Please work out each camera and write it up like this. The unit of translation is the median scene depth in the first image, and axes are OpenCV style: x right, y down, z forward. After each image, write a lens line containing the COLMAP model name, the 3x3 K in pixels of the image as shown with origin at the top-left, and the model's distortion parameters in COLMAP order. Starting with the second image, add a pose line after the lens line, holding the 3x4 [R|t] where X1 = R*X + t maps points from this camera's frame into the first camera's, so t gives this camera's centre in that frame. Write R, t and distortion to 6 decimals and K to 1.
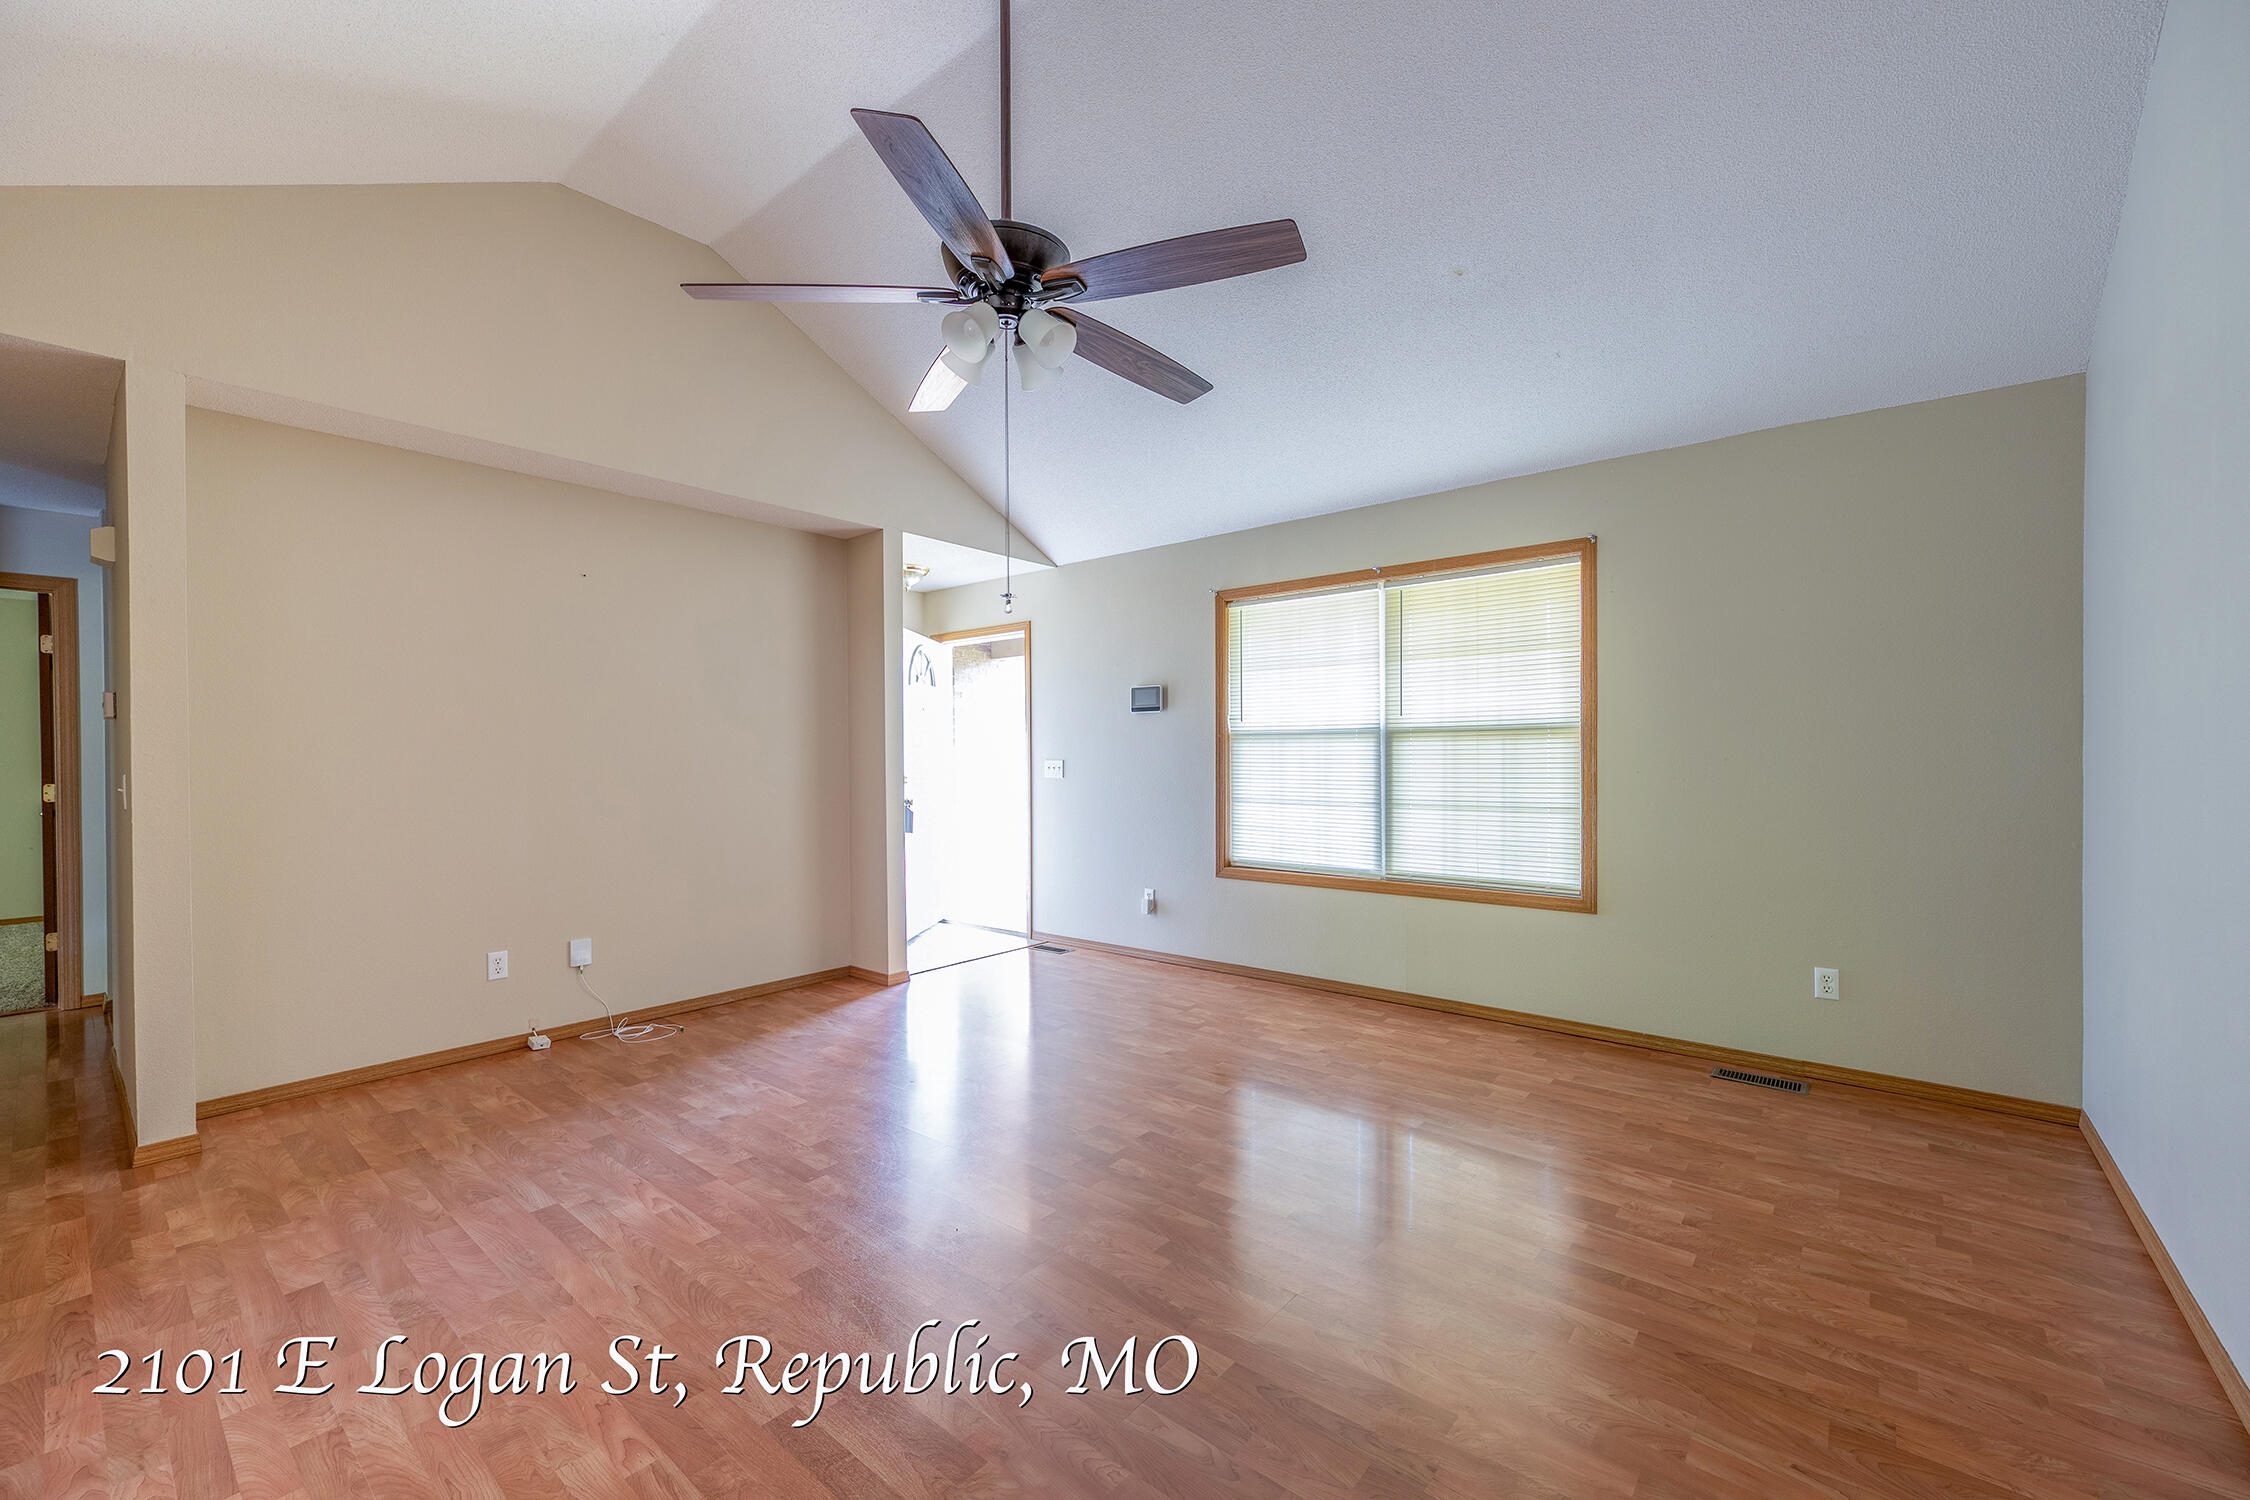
lens RADIAL K [[904.9, 0, 1122.2], [0, 904.9, 753.8], [0, 0, 1]] dist [-0.002924, -0.000116]
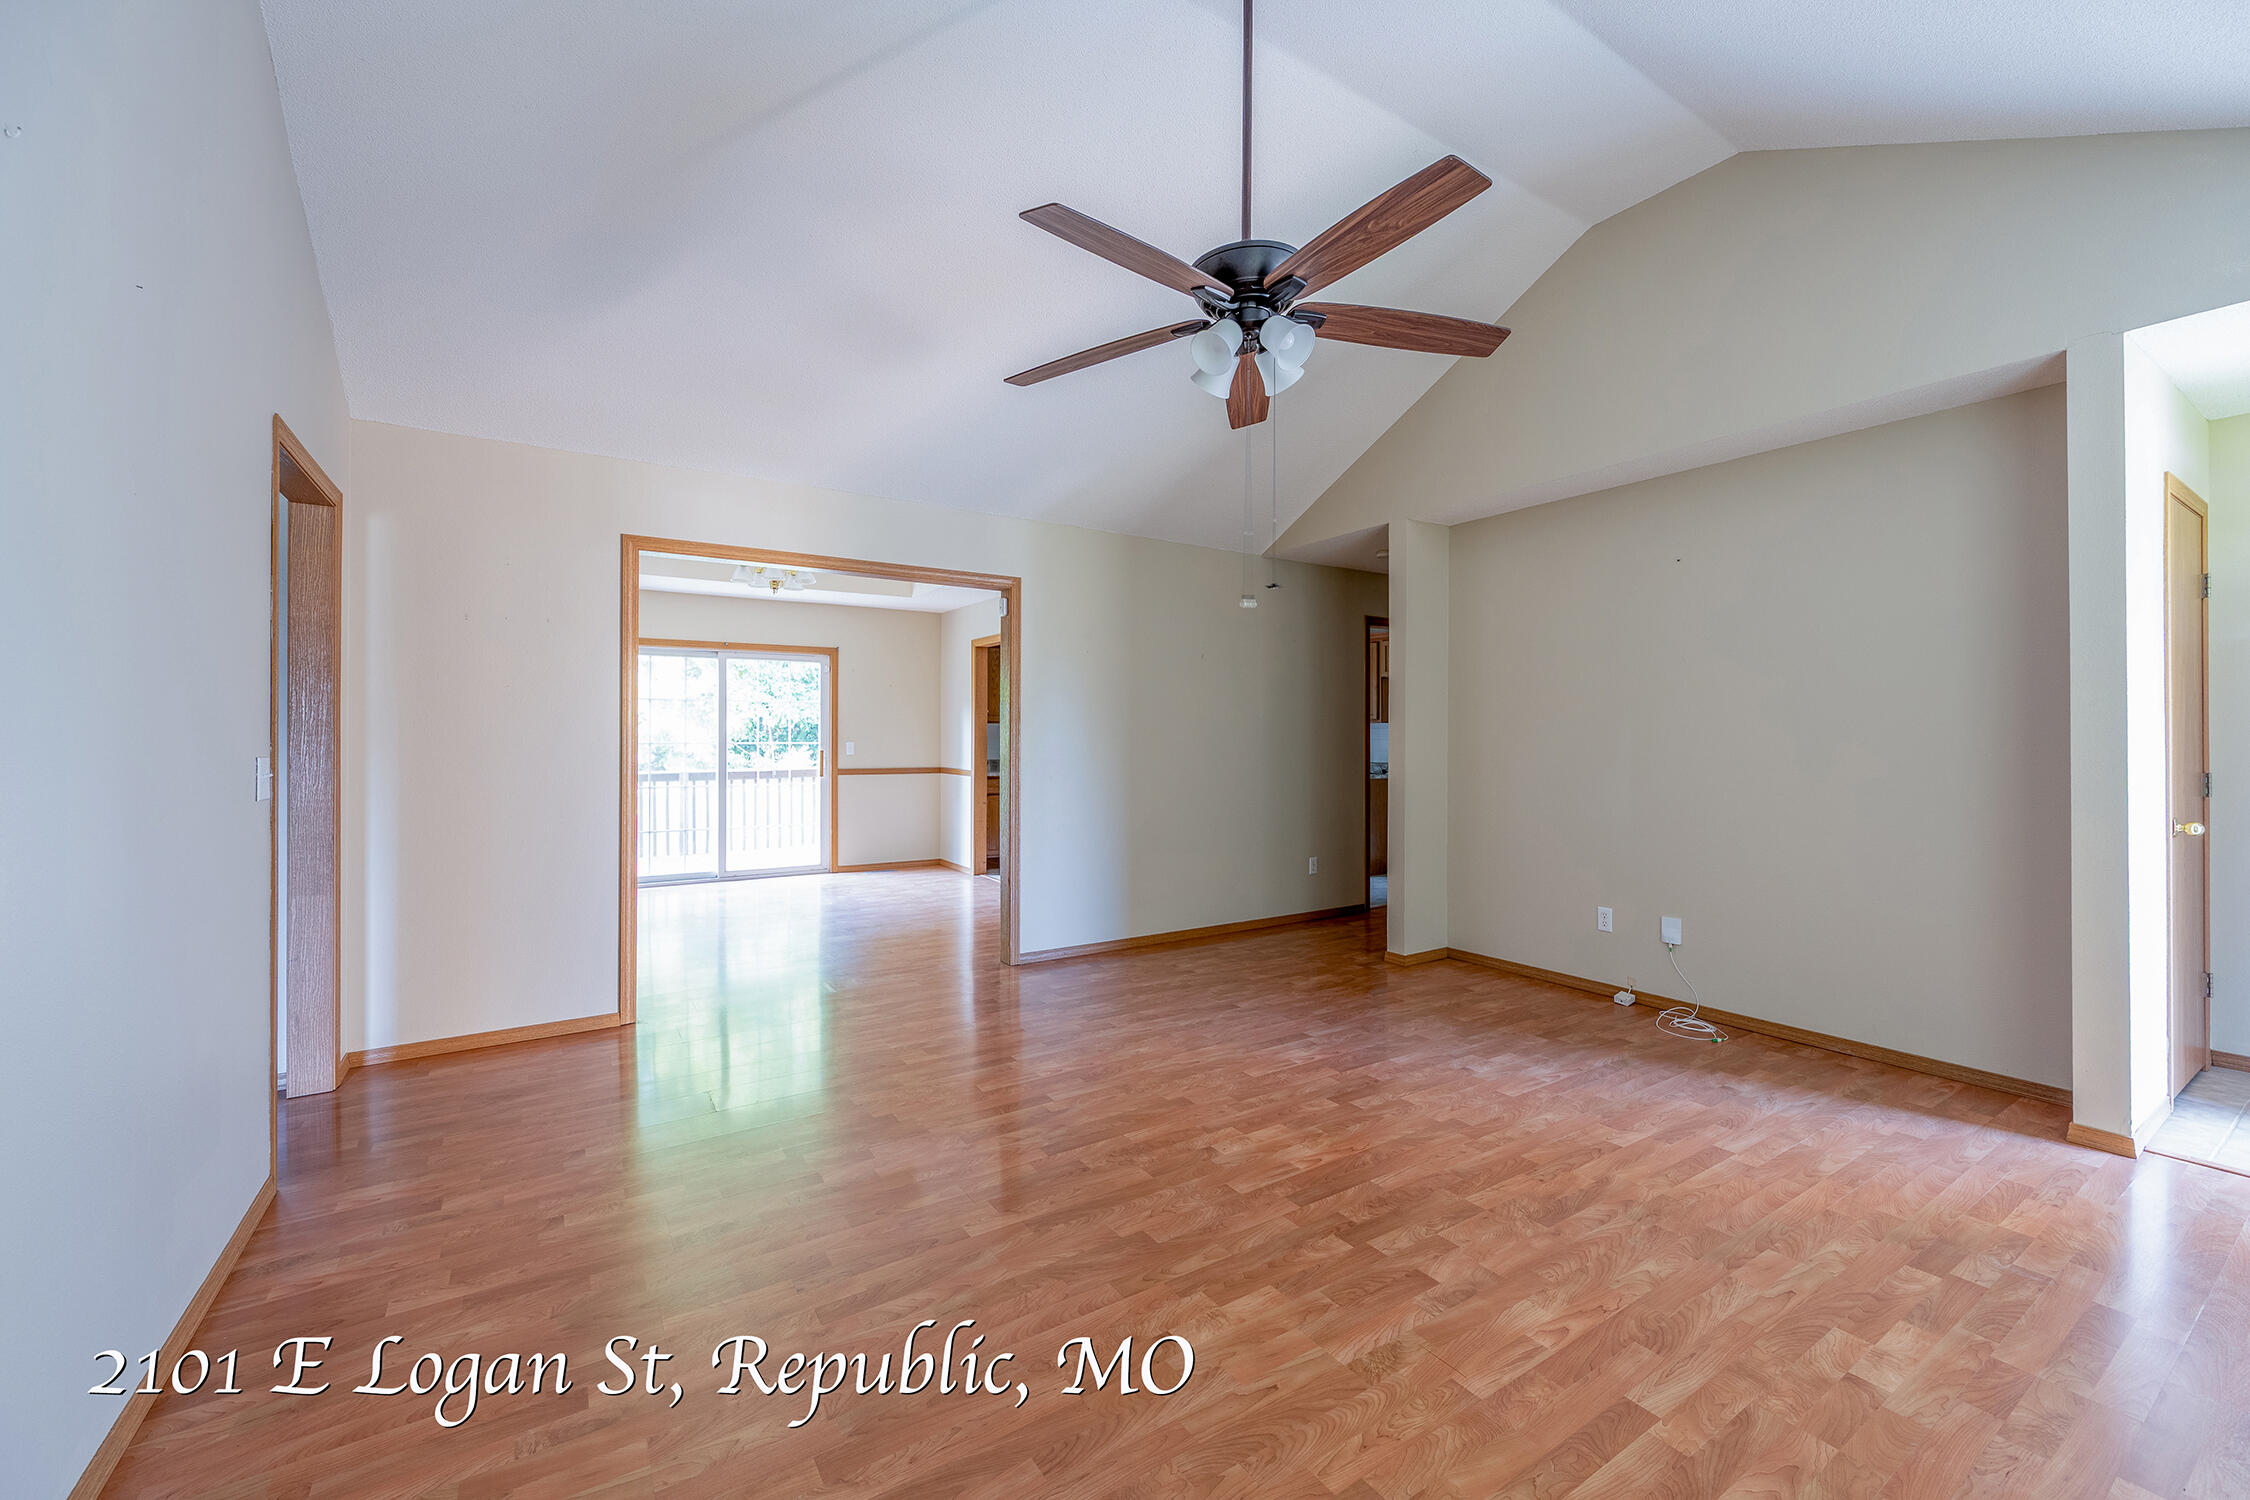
lens RADIAL K [[904.9, 0, 1129.8], [0, 904.9, 739.6], [0, 0, 1]] dist [-0.002924, -0.000116]
pose [[-0.294163, 0.008608, -0.955716, 0.688795], [0.001320, 0.999962, 0.008600, -0.008813], [0.955754, 0.001269, -0.294163, 0.875958]]
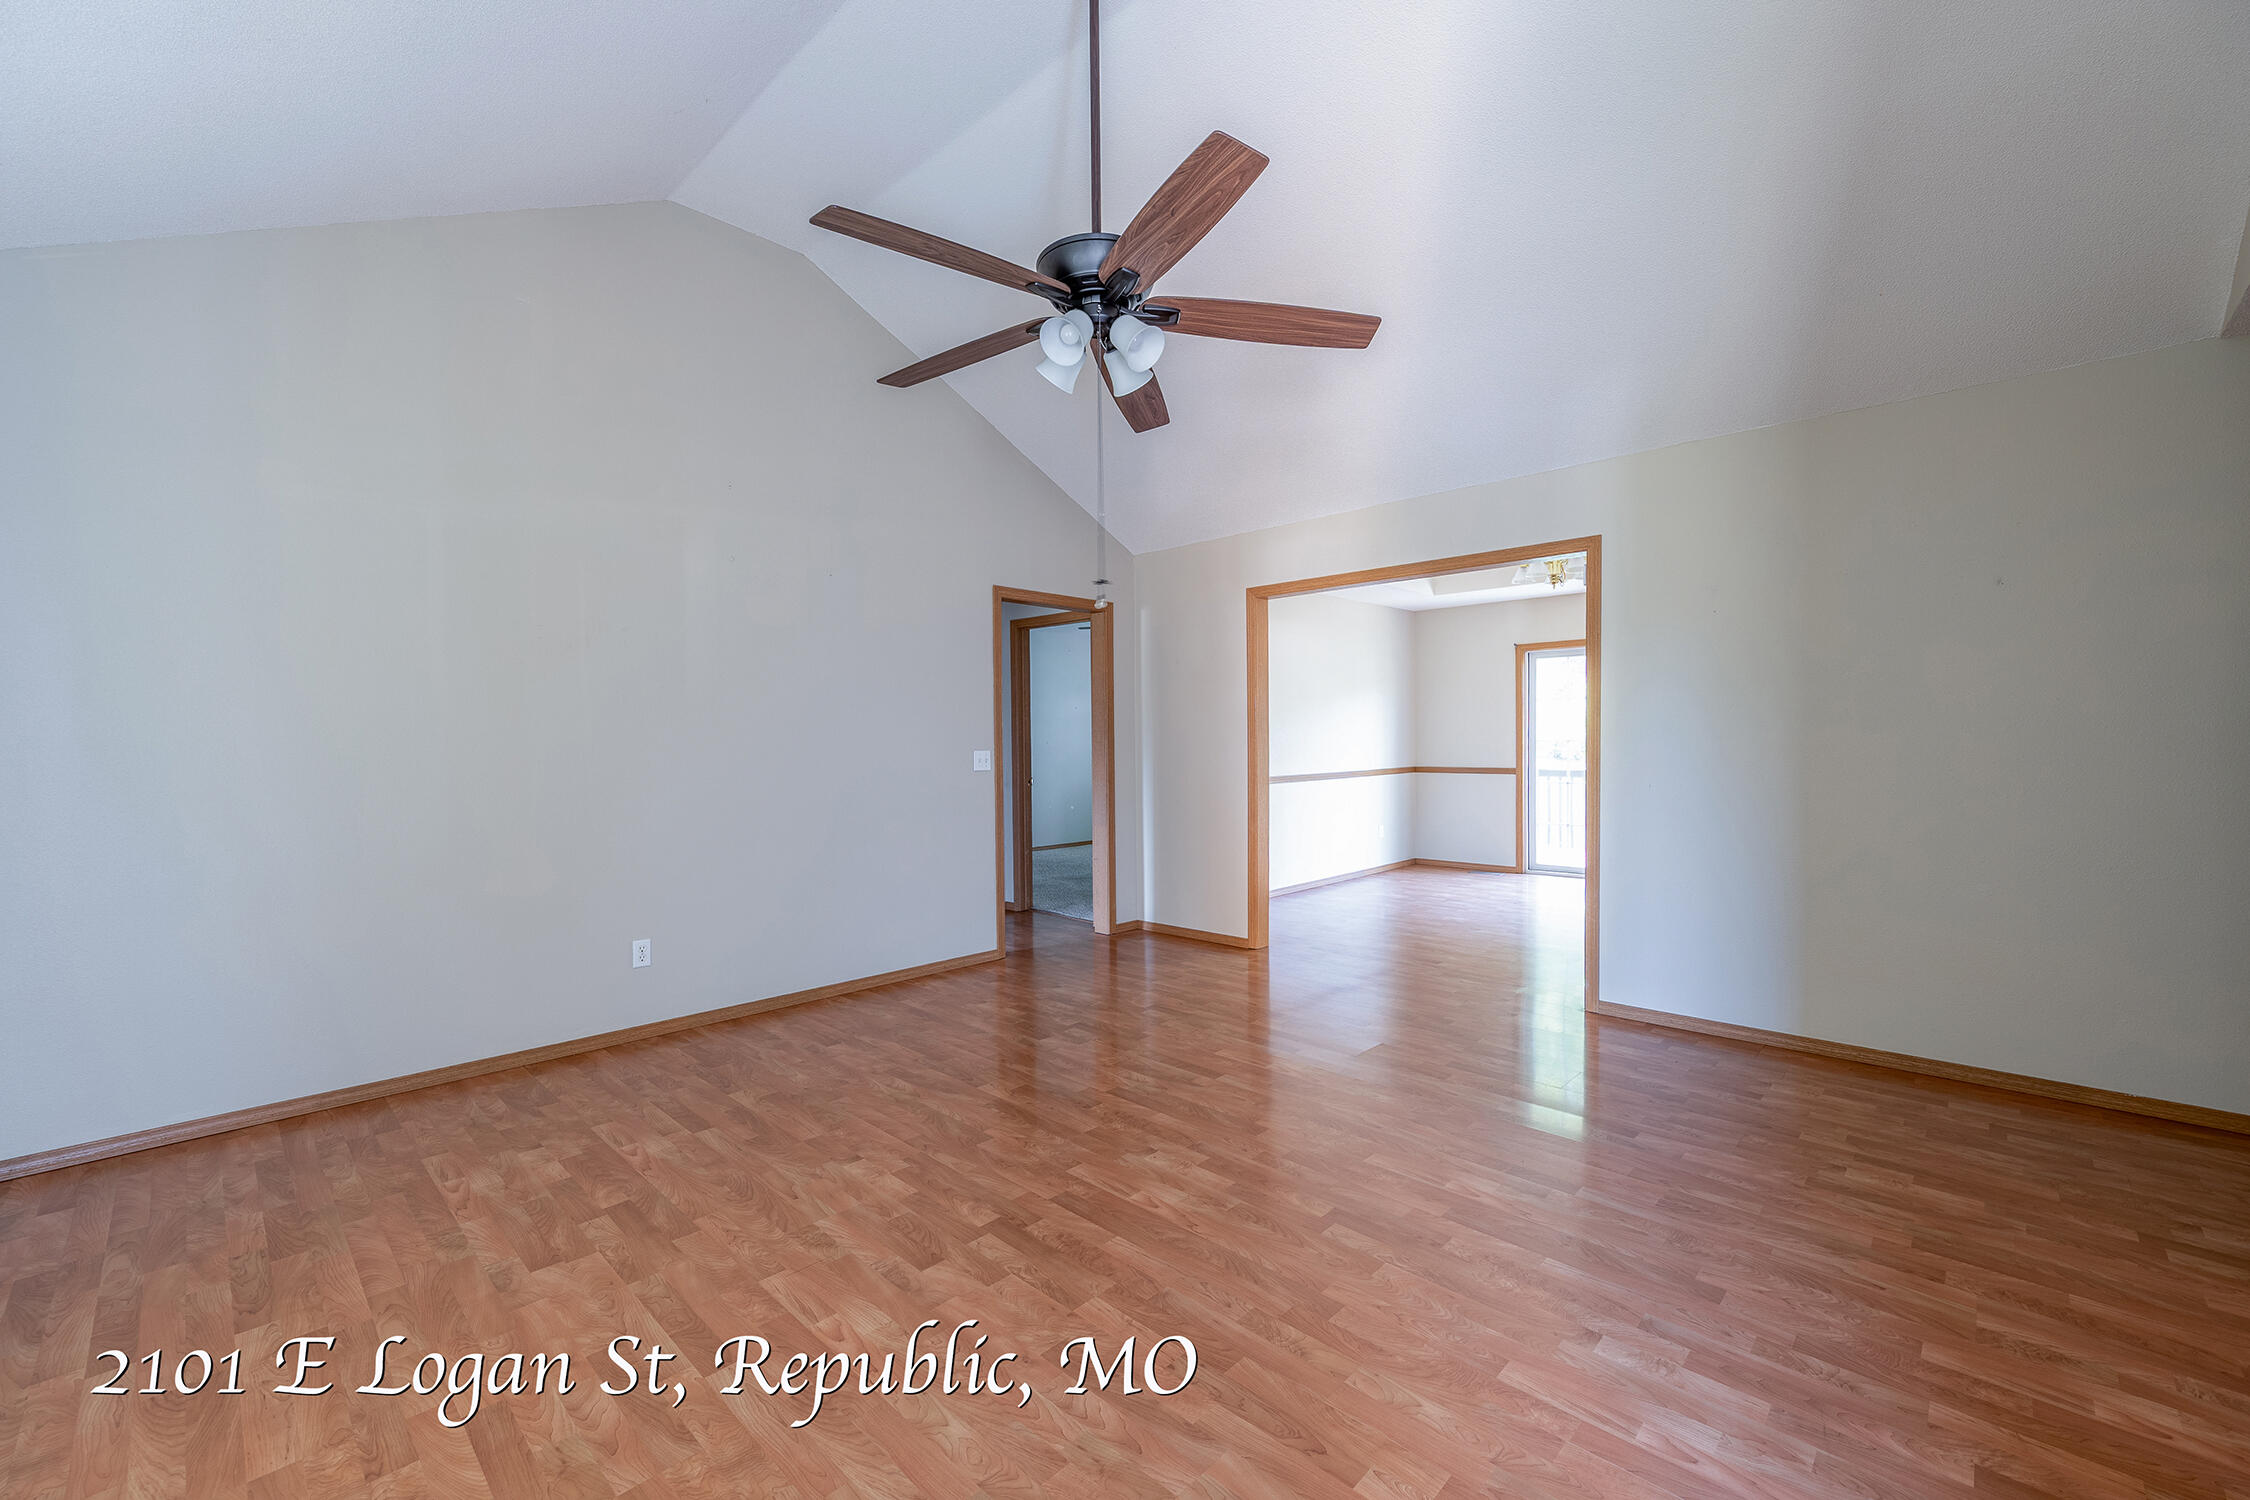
lens RADIAL K [[904.9, 0, 1129.4], [0, 904.9, 738.4], [0, 0, 1]] dist [-0.002924, -0.000116]
pose [[-0.997479, 0.014807, 0.069404, -0.168295], [0.014711, 0.999890, -0.001887, 0.000089], [-0.069425, -0.000861, -0.997587, 1.527087]]
